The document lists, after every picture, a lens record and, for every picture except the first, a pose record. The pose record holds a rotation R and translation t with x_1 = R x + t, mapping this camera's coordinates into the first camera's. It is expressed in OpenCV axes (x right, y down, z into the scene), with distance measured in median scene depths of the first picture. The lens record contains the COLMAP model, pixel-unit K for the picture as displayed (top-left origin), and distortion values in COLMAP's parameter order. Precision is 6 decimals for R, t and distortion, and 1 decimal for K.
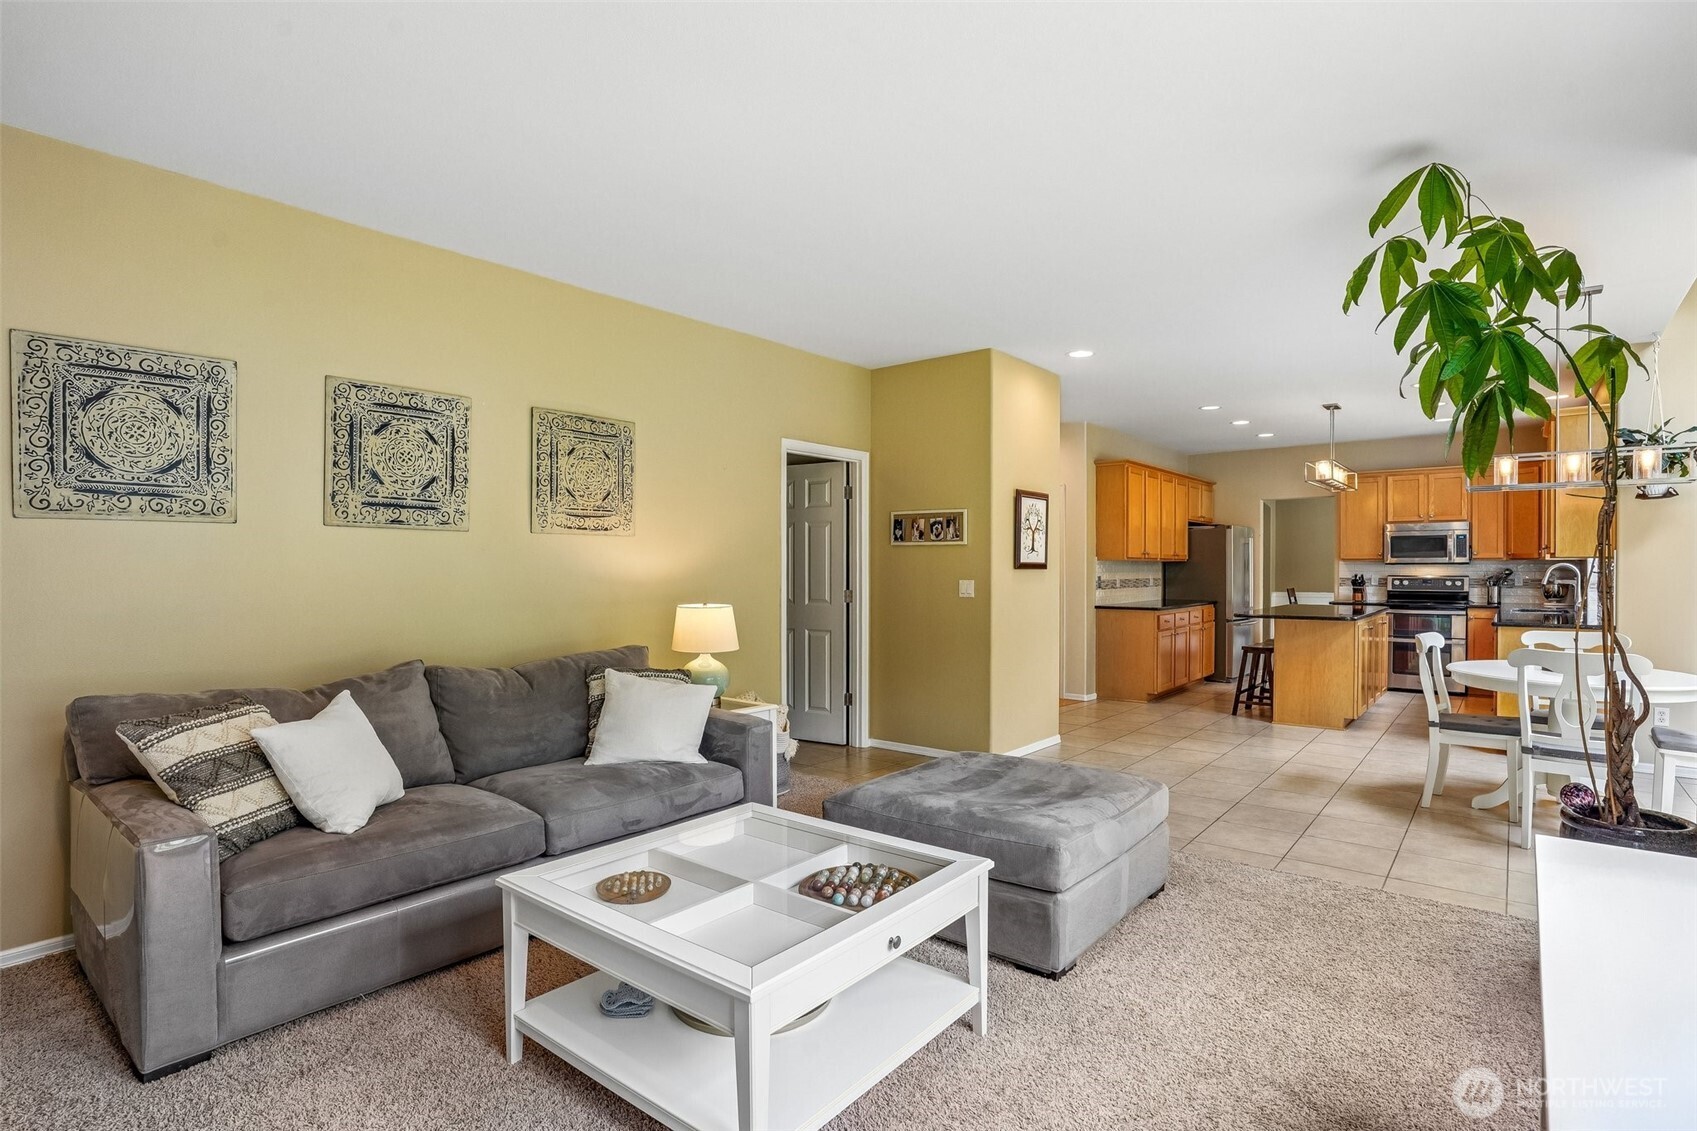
lens RADIAL K [[839.8, 0, 862.9], [0, 839.8, 572.2], [0, 0, 1]] dist [-0.043160, 0.001074]
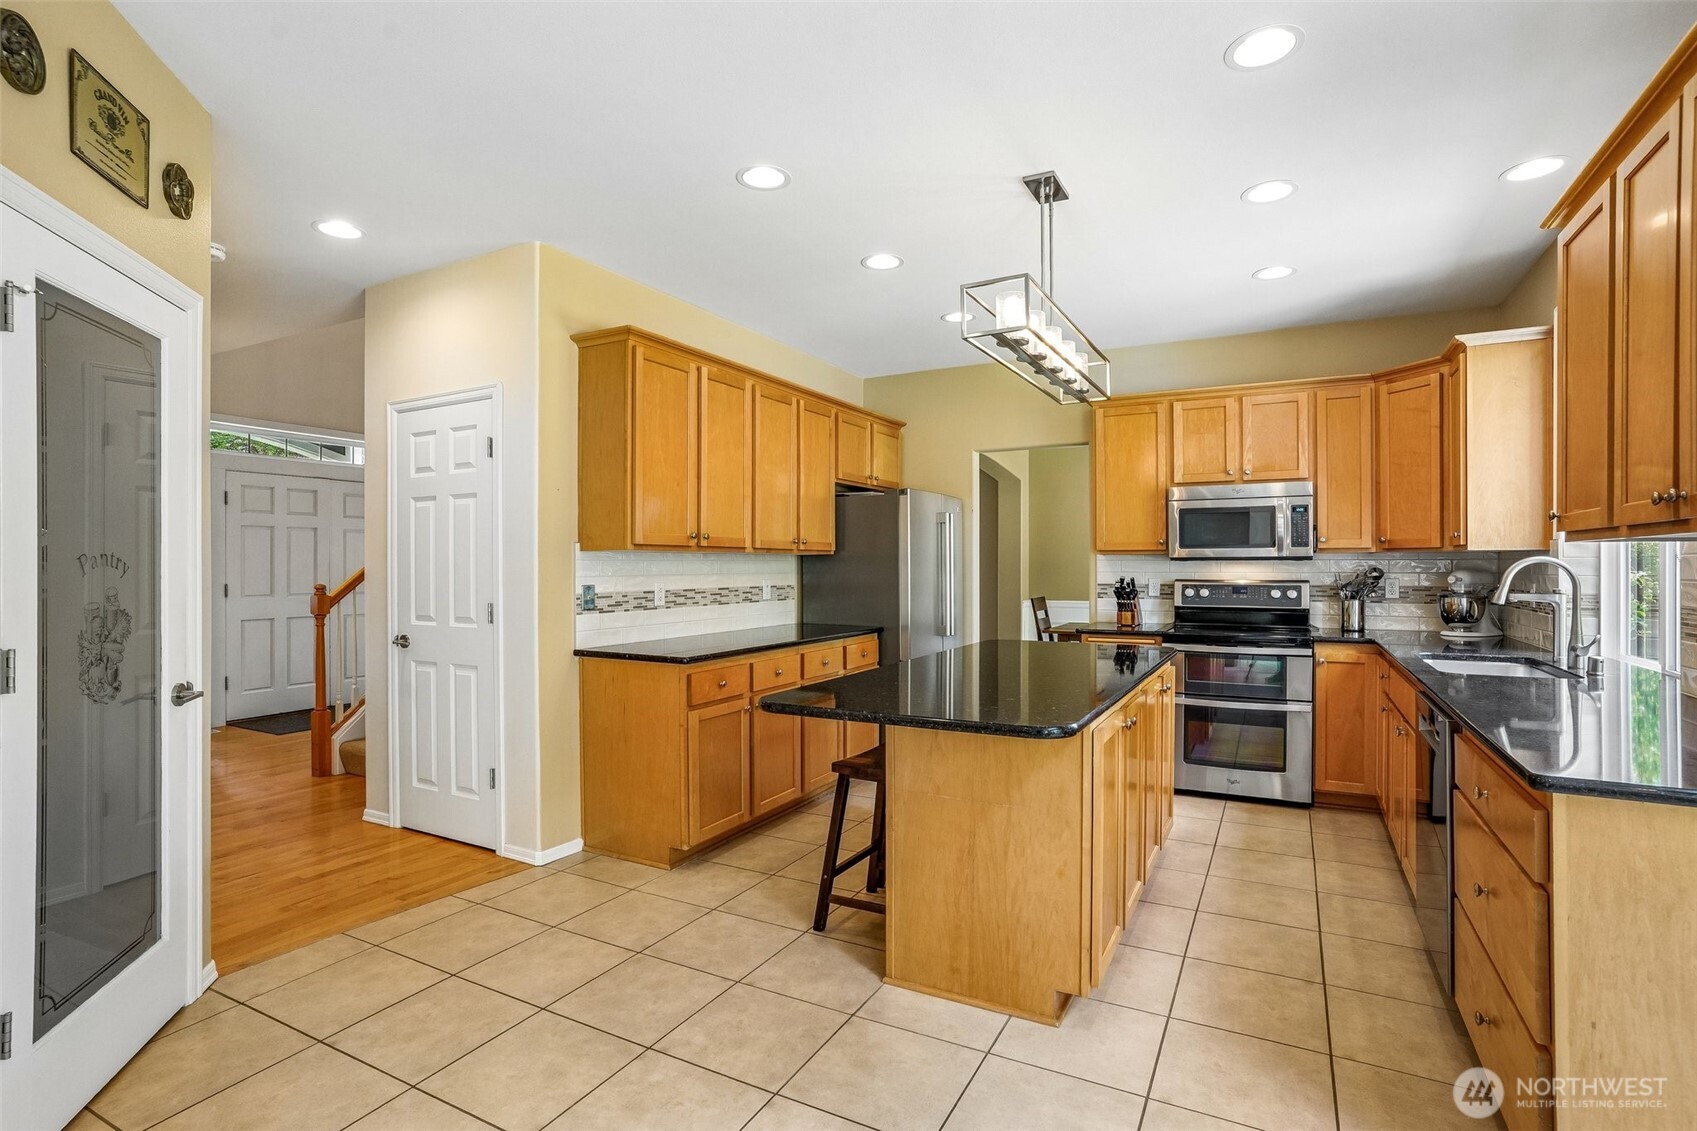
lens RADIAL K [[839.8, 0, 834.3], [0, 839.8, 558.8], [0, 0, 1]] dist [-0.043160, 0.001074]
pose [[0.984953, 0.001353, 0.172816, 0.318857], [0.000647, 0.999933, -0.011516, -0.004198], [-0.172820, 0.011454, 0.984887, 0.495437]]
